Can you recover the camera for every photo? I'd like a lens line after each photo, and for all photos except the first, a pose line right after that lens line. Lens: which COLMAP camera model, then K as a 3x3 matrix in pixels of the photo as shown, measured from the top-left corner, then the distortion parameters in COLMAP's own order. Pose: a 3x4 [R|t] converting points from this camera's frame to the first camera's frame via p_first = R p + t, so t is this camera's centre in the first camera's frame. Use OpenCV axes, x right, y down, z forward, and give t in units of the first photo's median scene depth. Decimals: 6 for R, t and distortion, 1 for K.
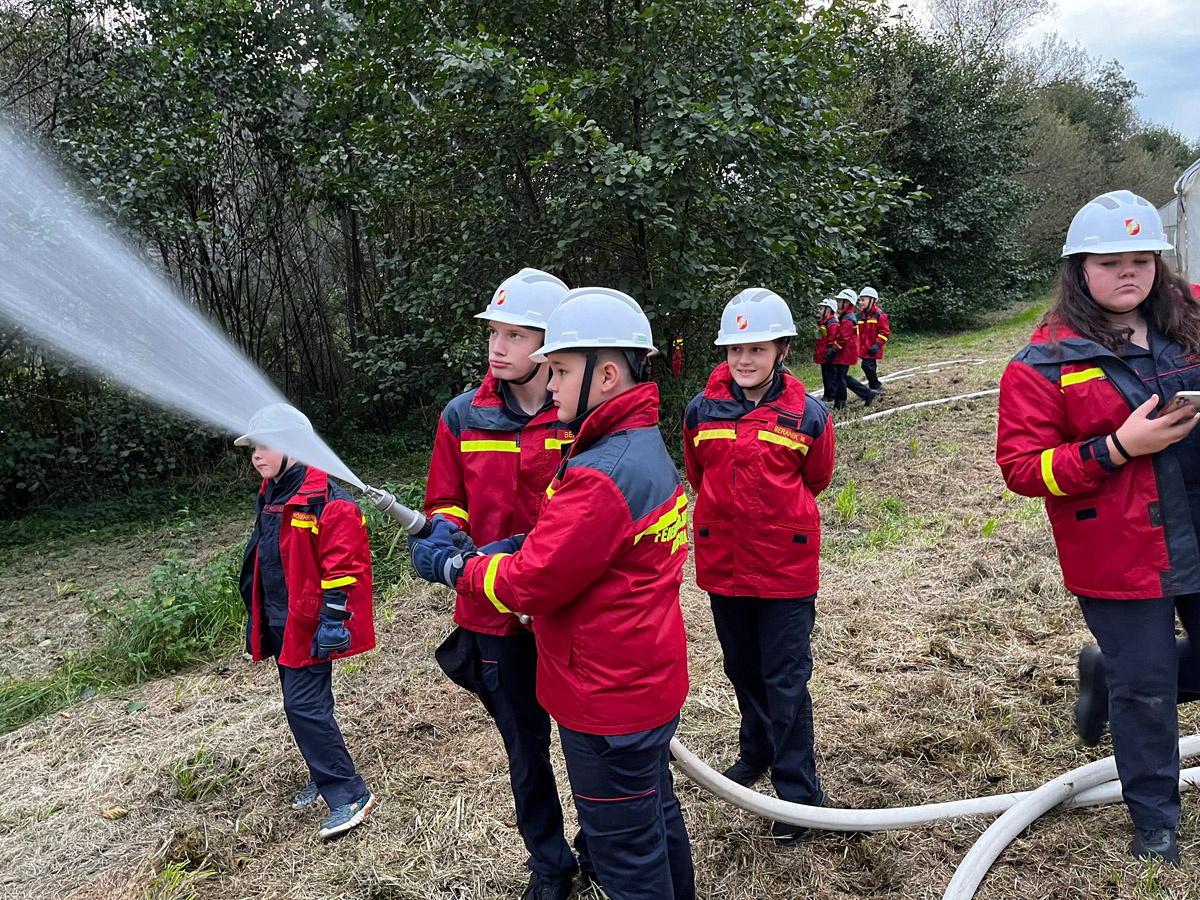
lens RADIAL K [[917.9, 0, 599.3], [0, 917.9, 454.1], [0, 0, 1]] dist [0.073873, -0.104163]
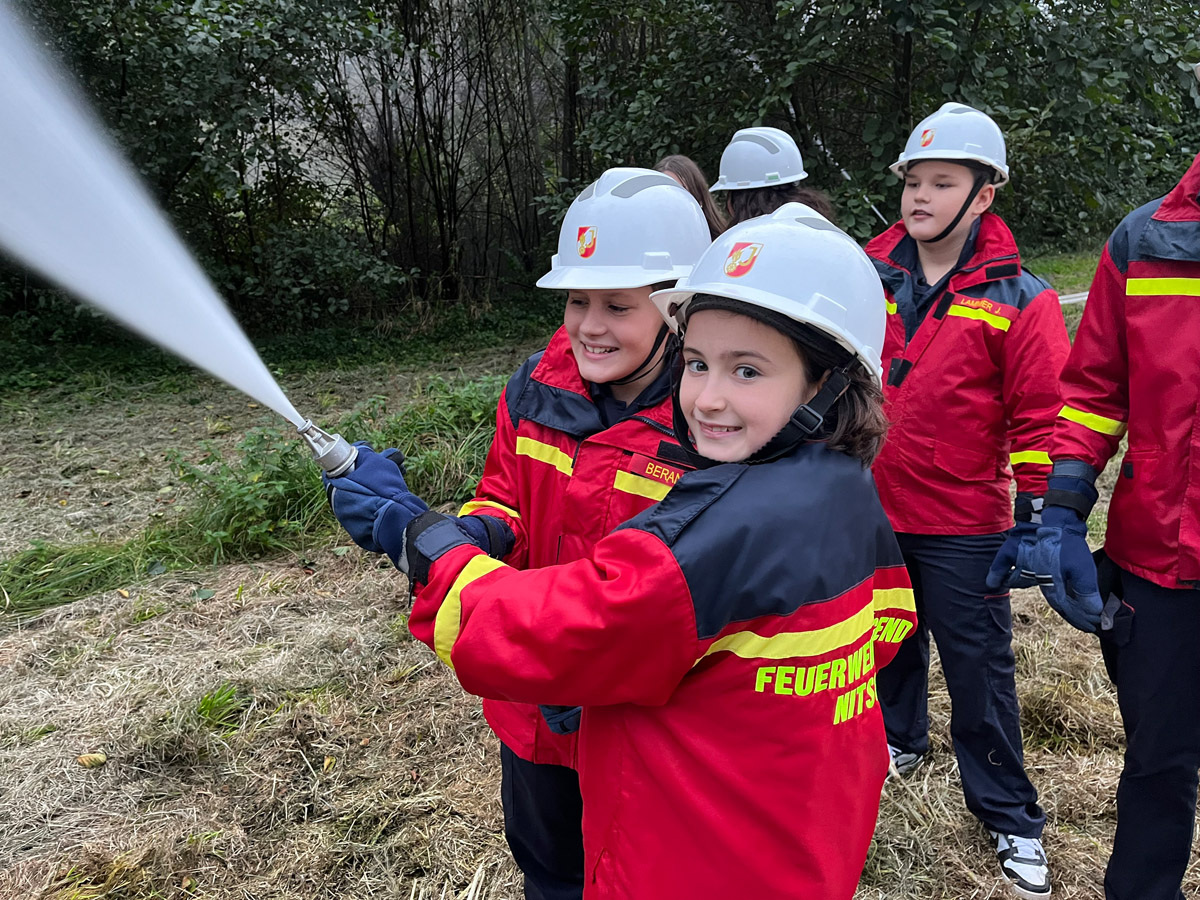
lens RADIAL K [[917.9, 0, 588.7], [0, 917.9, 459.4], [0, 0, 1]] dist [0.073873, -0.104163]
pose [[0.962416, 0.140812, -0.232222, 0.019816], [-0.103221, 0.980572, 0.166804, -0.021442], [0.251199, -0.136565, 0.958253, 0.178970]]
